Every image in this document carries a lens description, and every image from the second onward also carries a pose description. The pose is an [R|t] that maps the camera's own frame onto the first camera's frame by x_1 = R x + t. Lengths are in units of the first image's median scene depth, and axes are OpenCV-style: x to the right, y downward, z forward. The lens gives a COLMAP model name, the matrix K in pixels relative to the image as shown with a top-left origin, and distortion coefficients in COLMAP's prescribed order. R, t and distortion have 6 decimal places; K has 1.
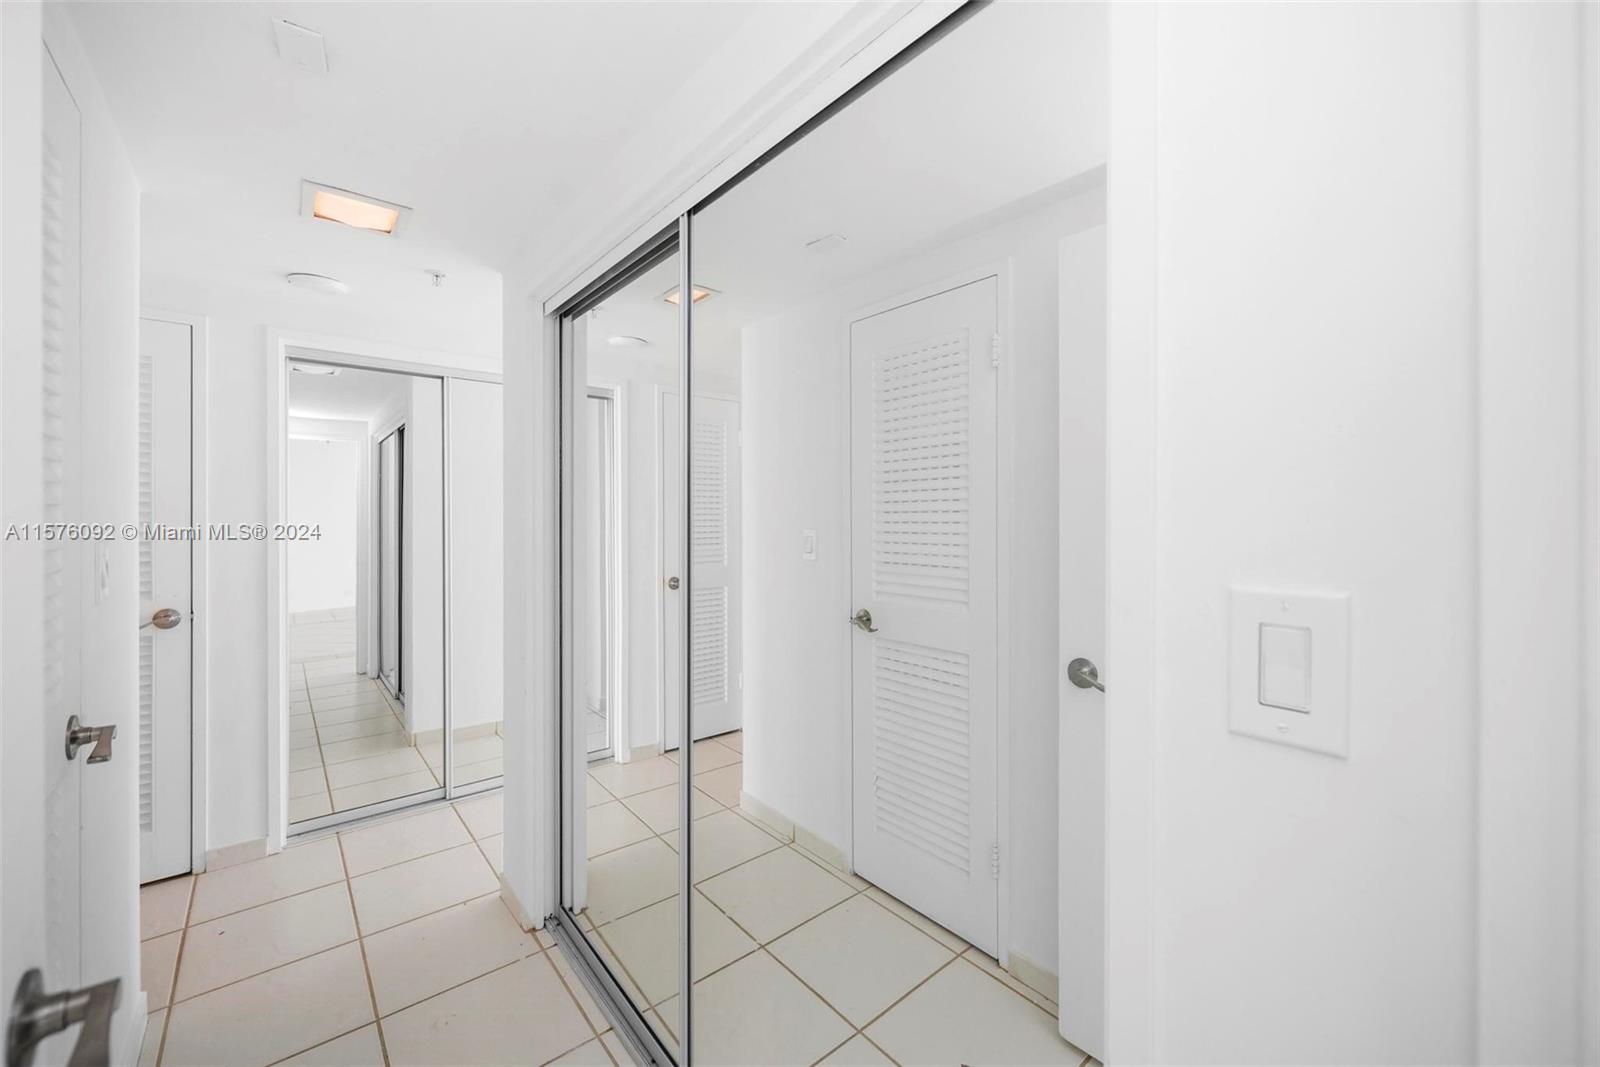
lens RADIAL K [[641.9, 0, 812.1], [0, 641.9, 525.2], [0, 0, 1]] dist [-0.001490, -0.000952]
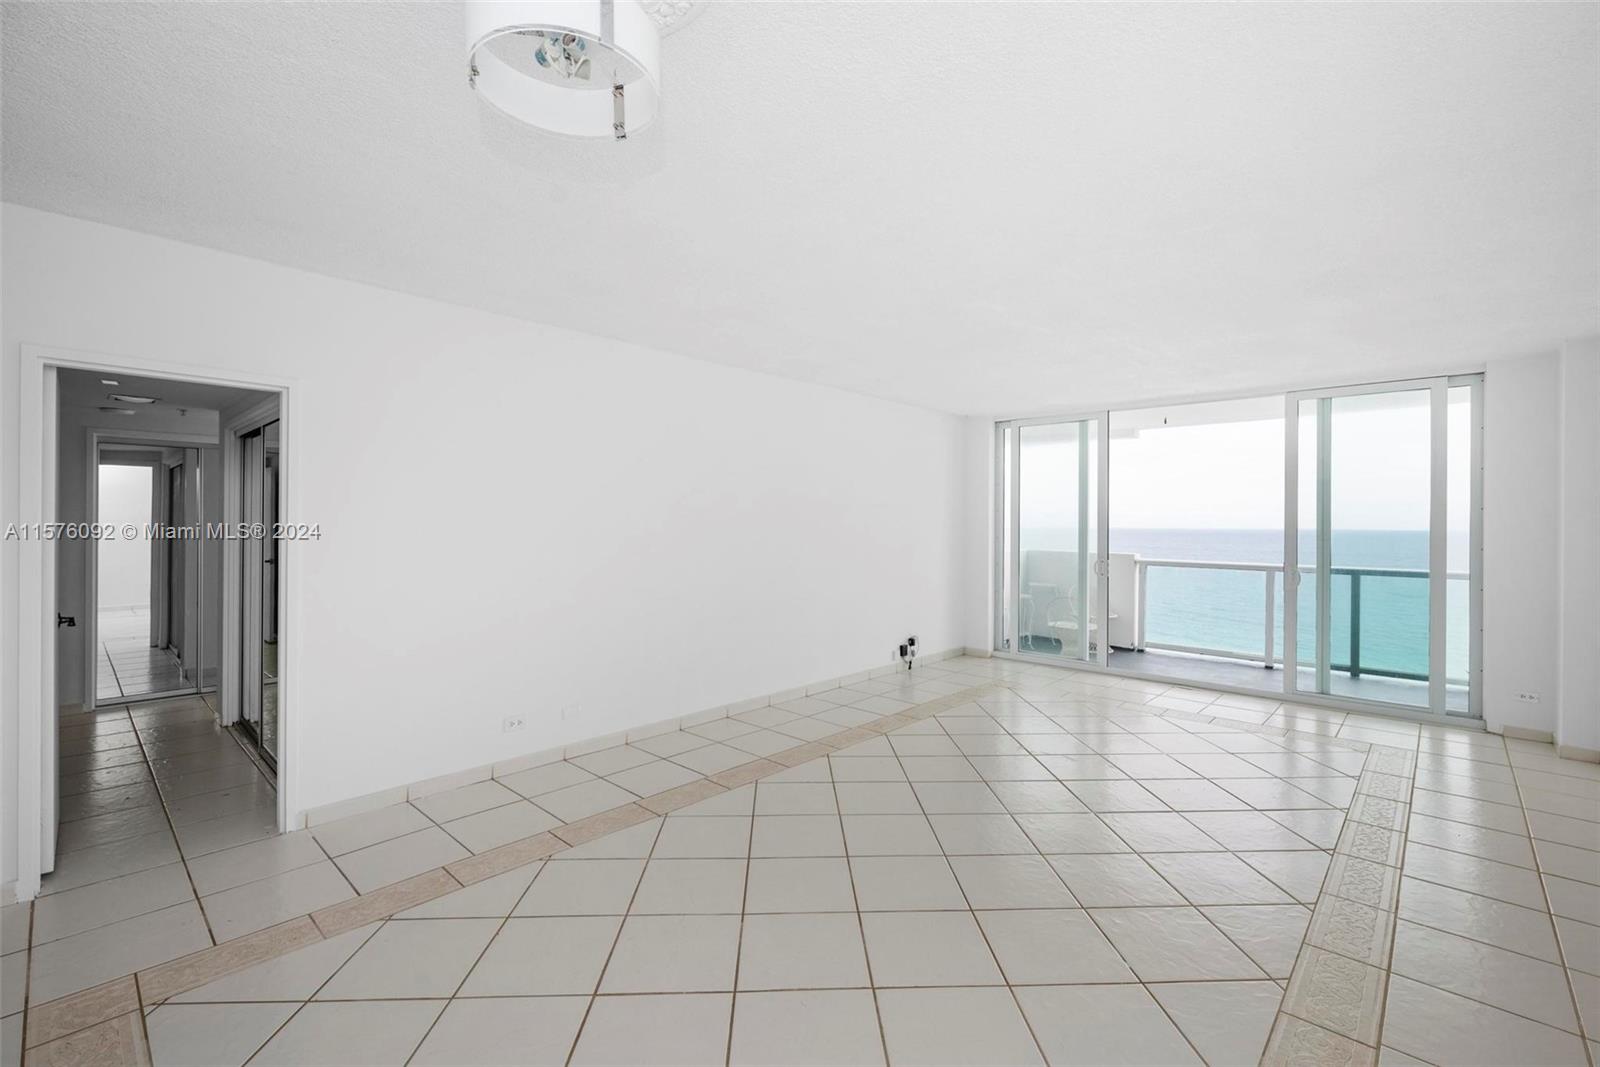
lens RADIAL K [[693.4, 0, 799.1], [0, 693.4, 517.6], [0, 0, 1]] dist [0.000257, 0.000239]
pose [[0.993153, 0.001636, 0.116810, 0.796881], [0.000136, 0.999885, -0.015163, -0.017937], [-0.116821, 0.015075, 0.993039, -1.021352]]
